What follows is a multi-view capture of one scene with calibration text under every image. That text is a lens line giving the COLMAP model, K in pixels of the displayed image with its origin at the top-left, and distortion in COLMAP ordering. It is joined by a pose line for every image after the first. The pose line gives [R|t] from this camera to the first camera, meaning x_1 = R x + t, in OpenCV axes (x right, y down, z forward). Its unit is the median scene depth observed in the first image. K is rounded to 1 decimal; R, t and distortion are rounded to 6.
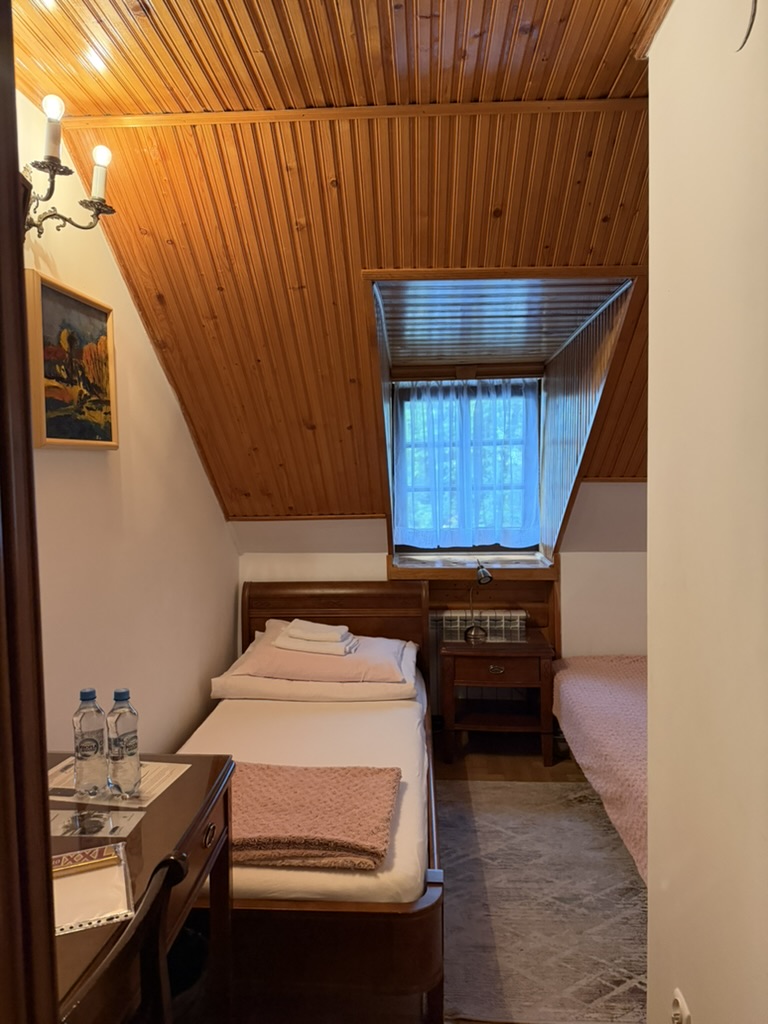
lens RADIAL K [[717.1, 0, 384.0], [0, 717.1, 512.0], [0, 0, 1]] dist [0.000282, 0.000056]
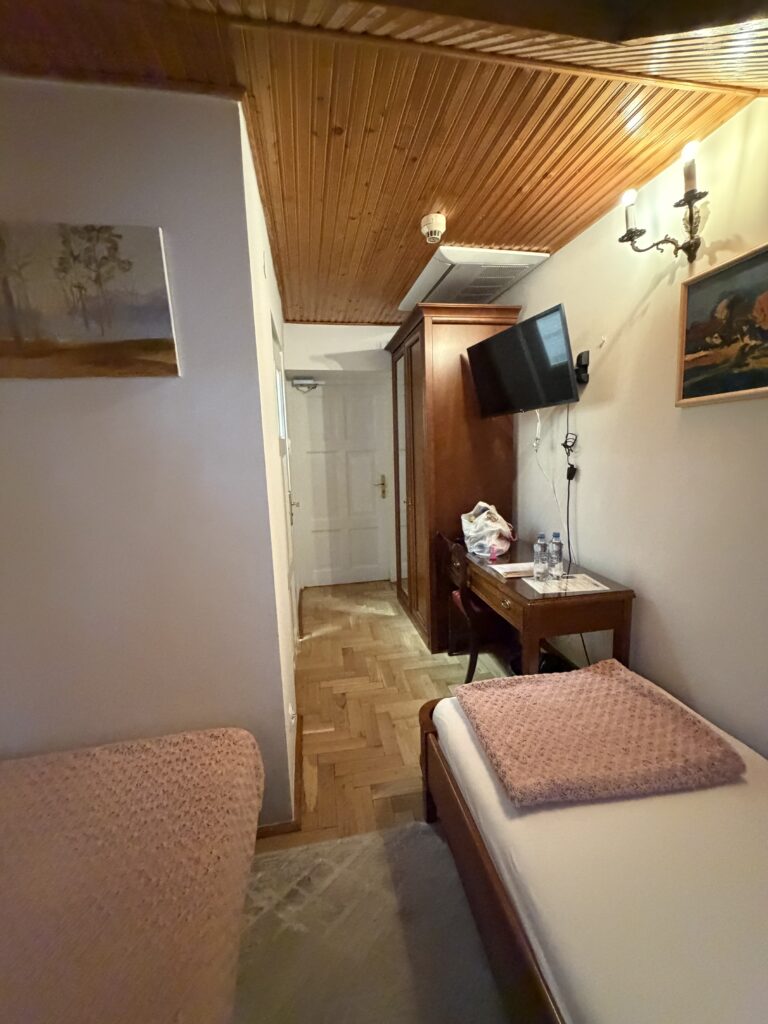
lens RADIAL K [[414.1, 0, 384.0], [0, 414.1, 512.0], [0, 0, 1]] dist [-0.000046, -0.000007]
pose [[-0.971034, 0.081214, -0.224717, 0.275395], [0.031234, 0.975539, 0.217597, -0.074291], [0.236892, 0.204275, -0.949818, 1.519429]]
